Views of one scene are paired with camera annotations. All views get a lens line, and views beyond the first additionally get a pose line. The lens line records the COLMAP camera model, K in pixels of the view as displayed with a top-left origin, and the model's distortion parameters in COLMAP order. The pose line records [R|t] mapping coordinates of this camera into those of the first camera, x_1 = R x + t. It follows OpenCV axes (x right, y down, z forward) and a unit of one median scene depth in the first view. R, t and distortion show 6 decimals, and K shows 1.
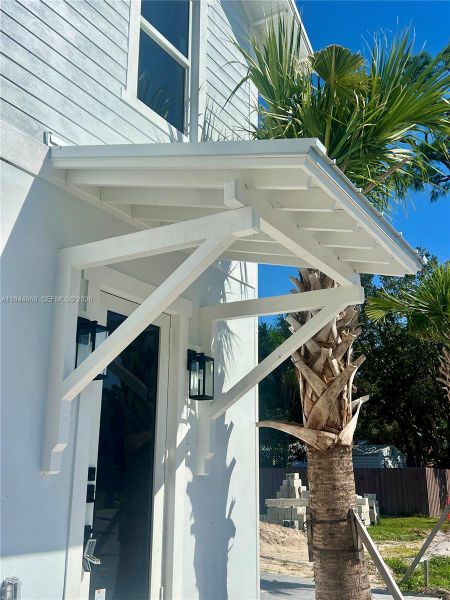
lens RADIAL K [[642.3, 0, 225.0], [0, 642.3, 300.0], [0, 0, 1]] dist [0.005240, -0.000327]
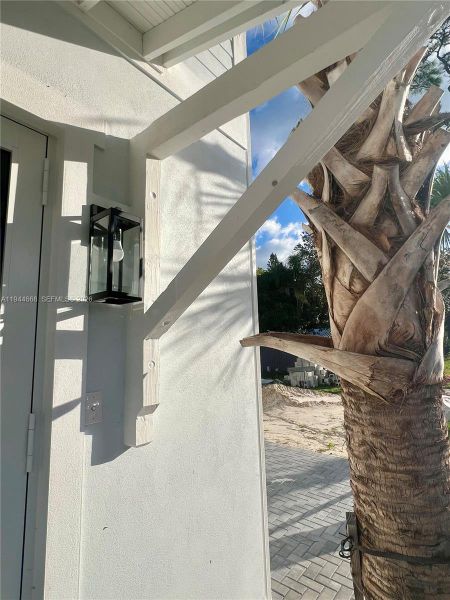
lens RADIAL K [[353.7, 0, 225.0], [0, 353.7, 300.0], [0, 0, 1]] dist [0.000520, 0.000113]
pose [[0.992525, -0.056047, -0.108407, 0.071482], [0.068271, 0.991297, 0.112557, 0.128850], [0.101155, -0.119116, 0.987714, 0.740603]]
